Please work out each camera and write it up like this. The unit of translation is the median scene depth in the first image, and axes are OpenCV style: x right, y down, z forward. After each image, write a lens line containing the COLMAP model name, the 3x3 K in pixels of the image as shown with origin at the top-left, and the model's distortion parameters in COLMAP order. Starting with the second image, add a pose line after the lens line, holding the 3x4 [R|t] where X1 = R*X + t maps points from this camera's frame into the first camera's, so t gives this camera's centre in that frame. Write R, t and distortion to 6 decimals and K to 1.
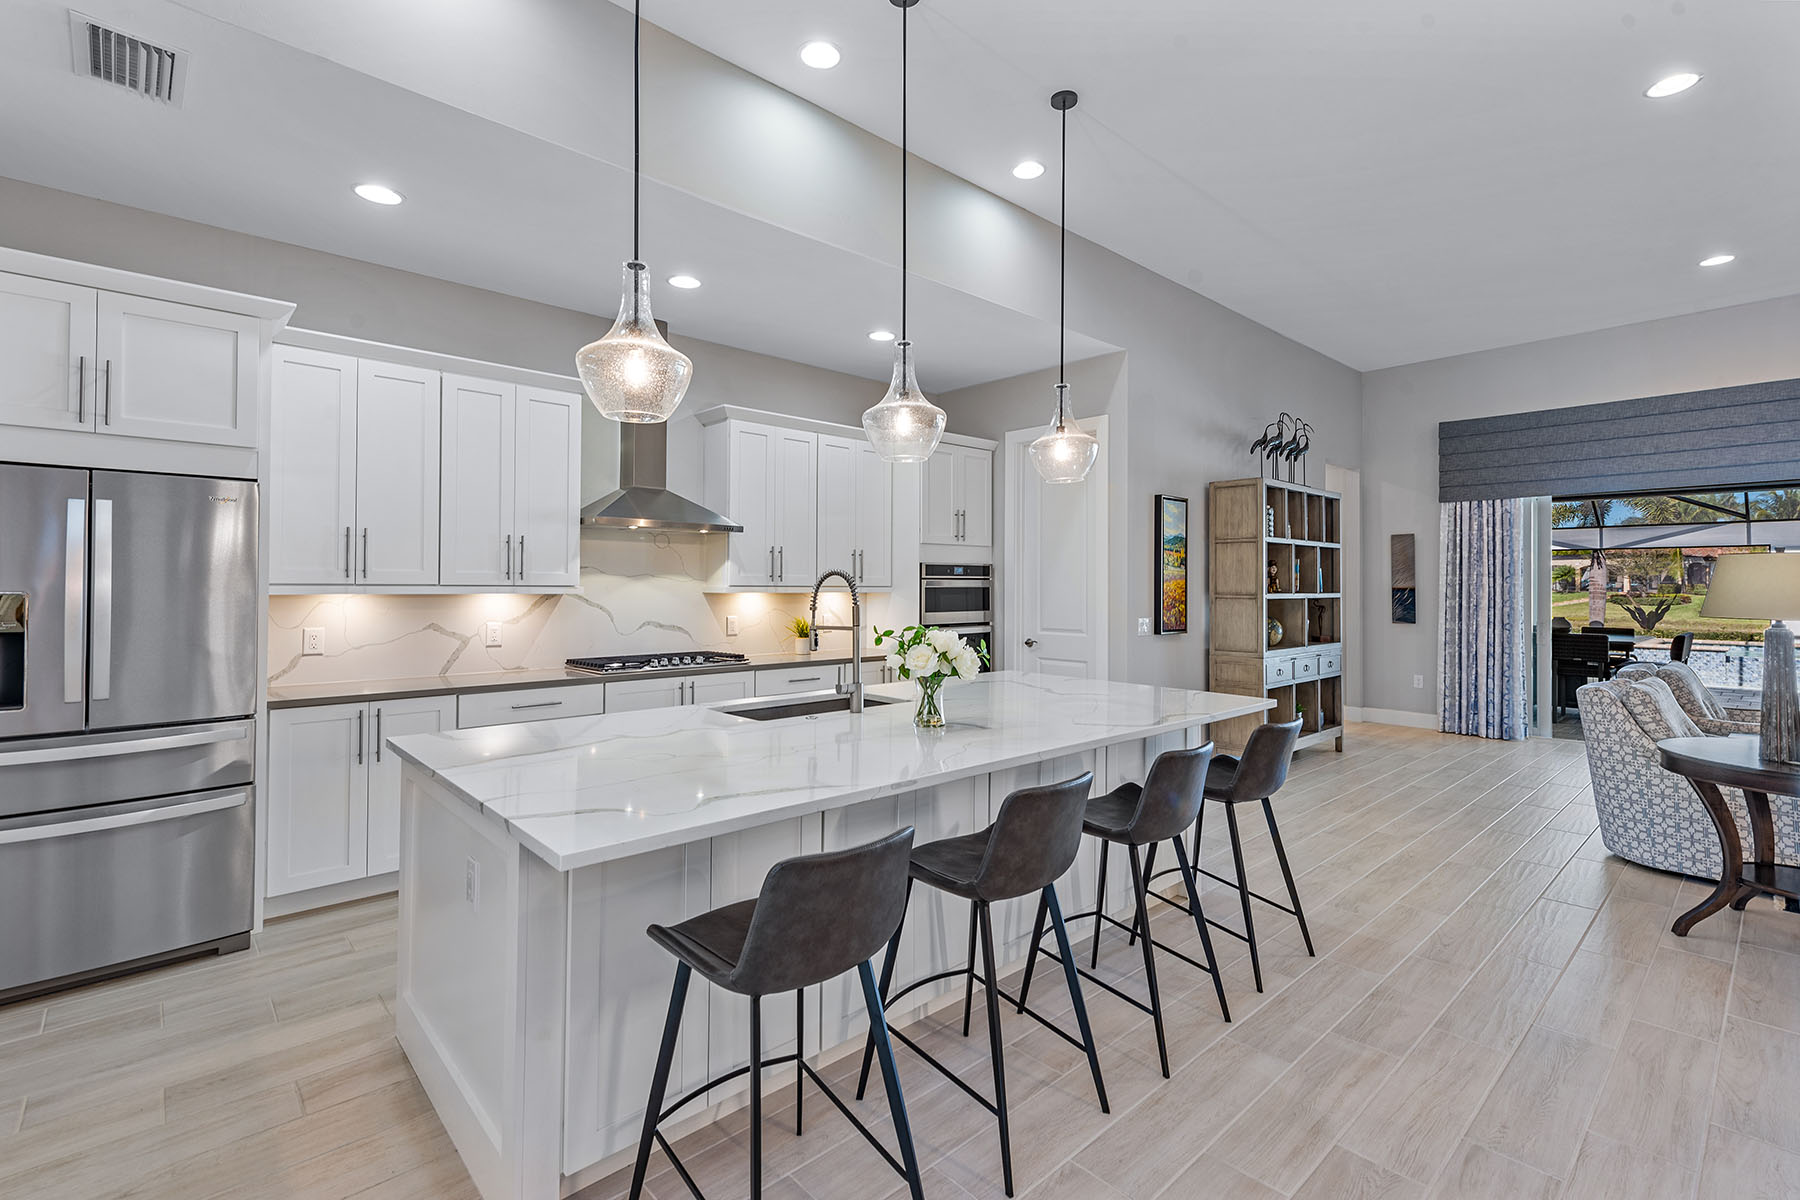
lens RADIAL K [[798.7, 0, 902.8], [0, 798.7, 592.1], [0, 0, 1]] dist [0.009313, 0.000008]
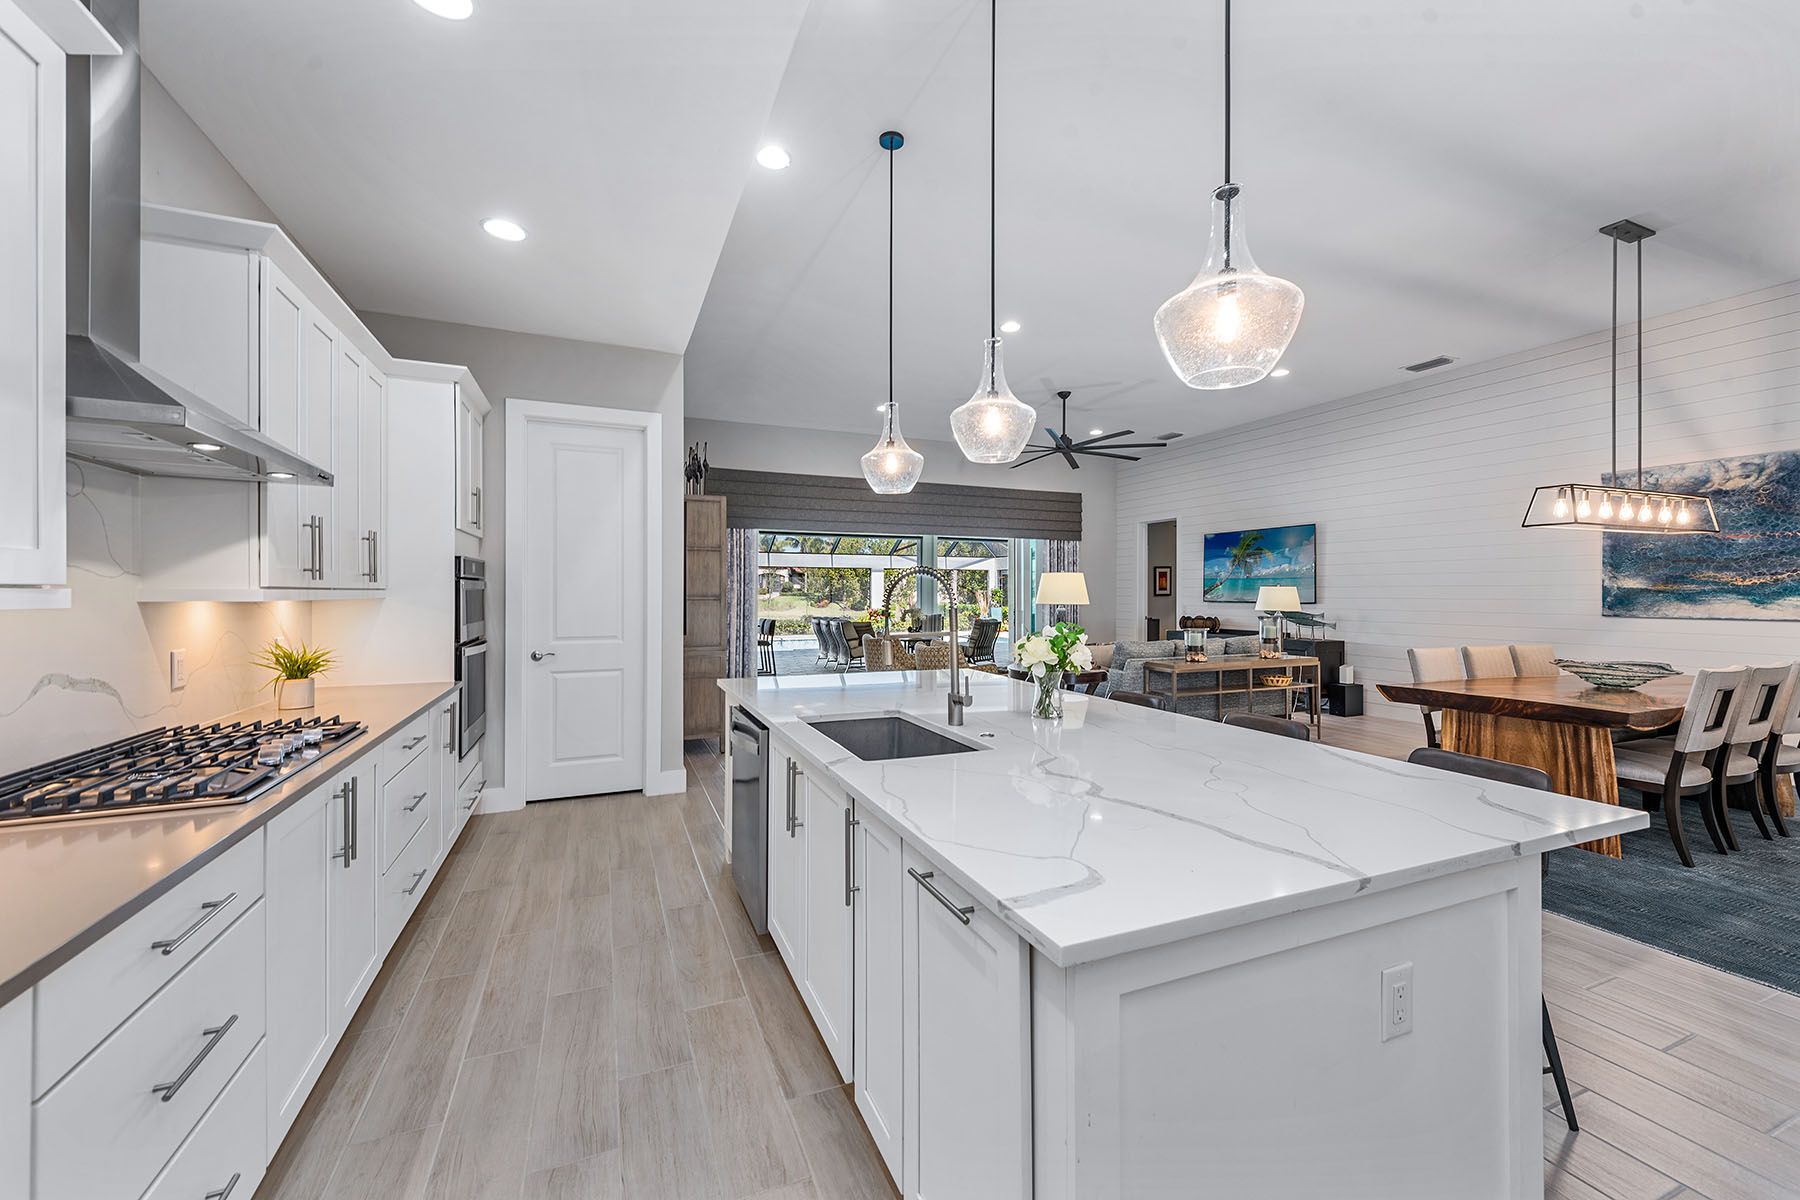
lens RADIAL K [[705.1, 0, 882.7], [0, 705.1, 597.2], [0, 0, 1]] dist [-0.001586, -0.001135]
pose [[0.349317, -0.009662, 0.936955, -0.383615], [0.007207, 0.999945, 0.007625, -0.001484], [-0.936977, 0.004089, 0.349368, 0.367657]]
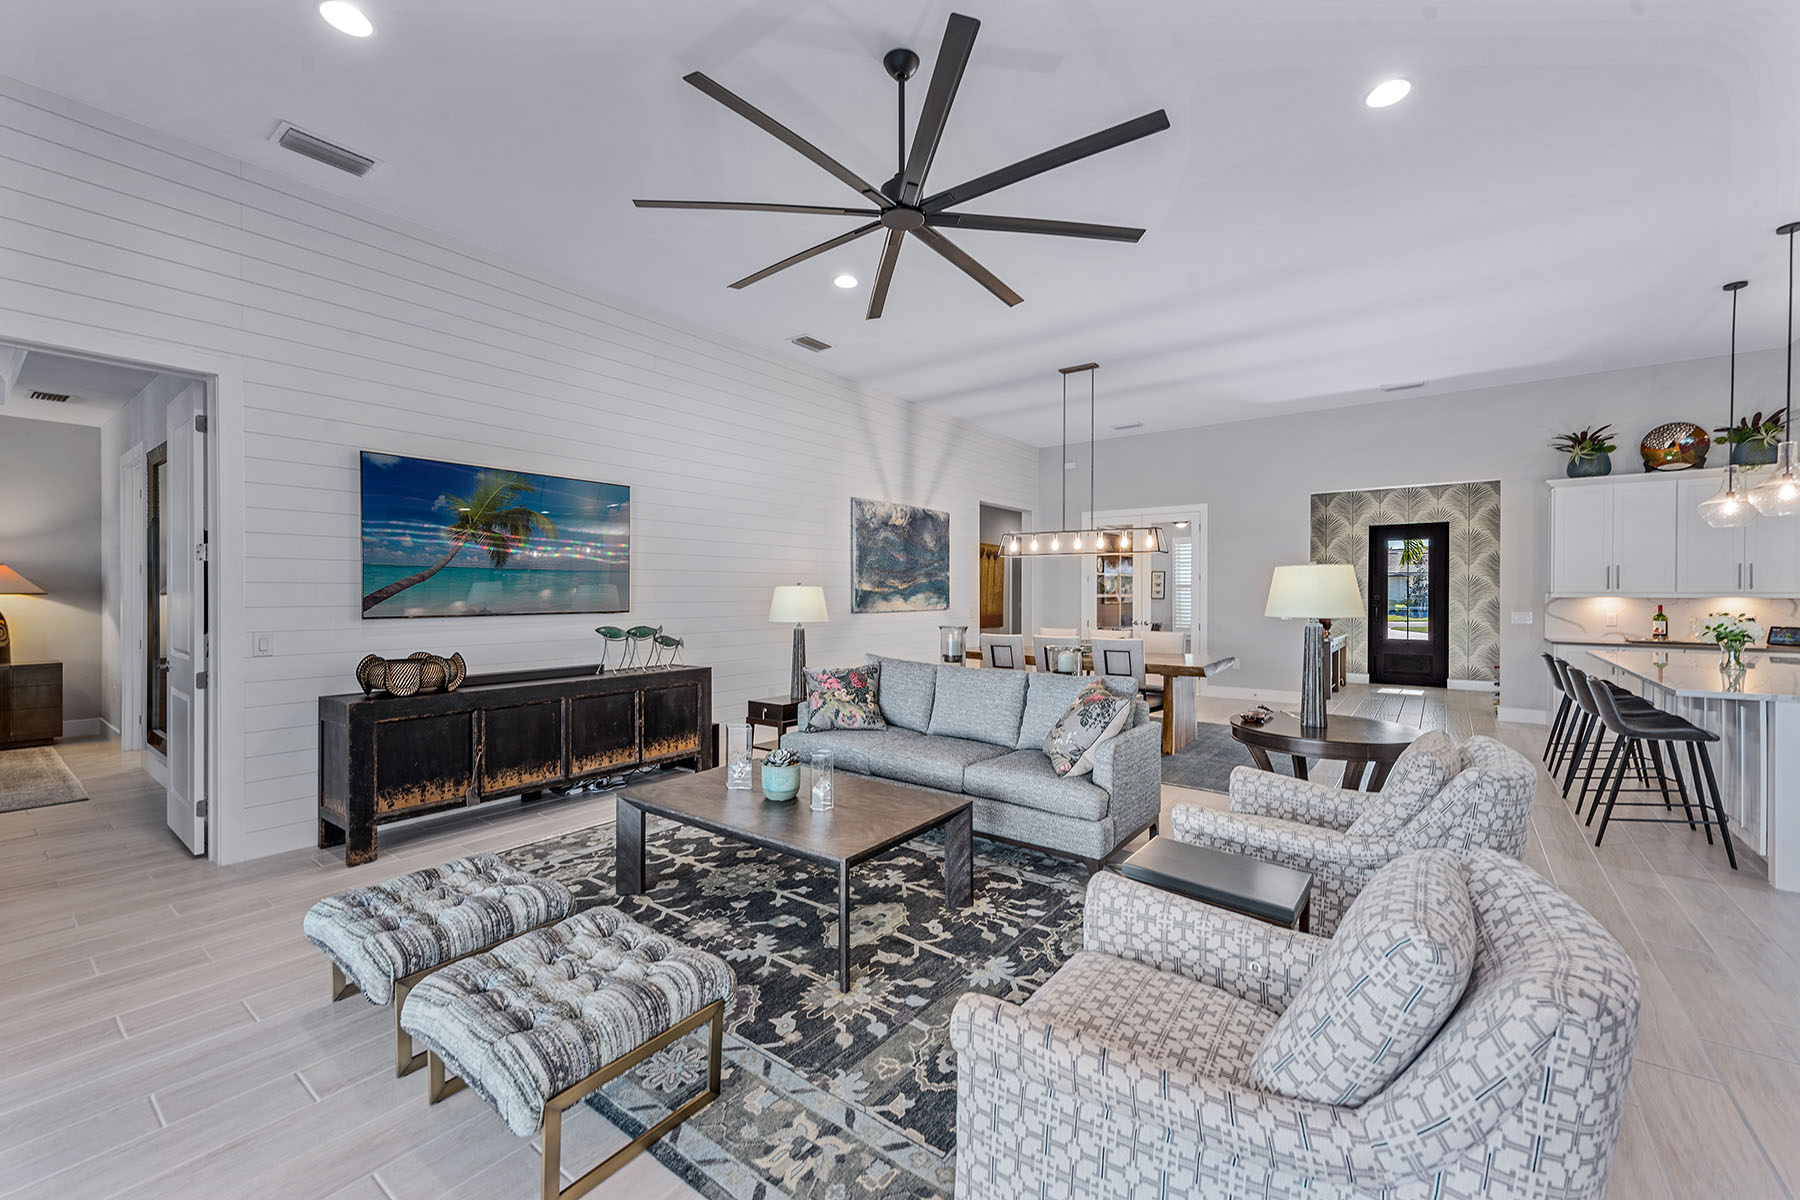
lens RADIAL K [[705.1, 0, 893.7], [0, 705.1, 594.5], [0, 0, 1]] dist [-0.001586, -0.001135]
pose [[-0.981143, 0.005514, -0.193203, 0.924186], [0.005005, 0.999983, 0.003124, 0.004317], [0.193217, 0.002098, -0.981154, 0.926461]]
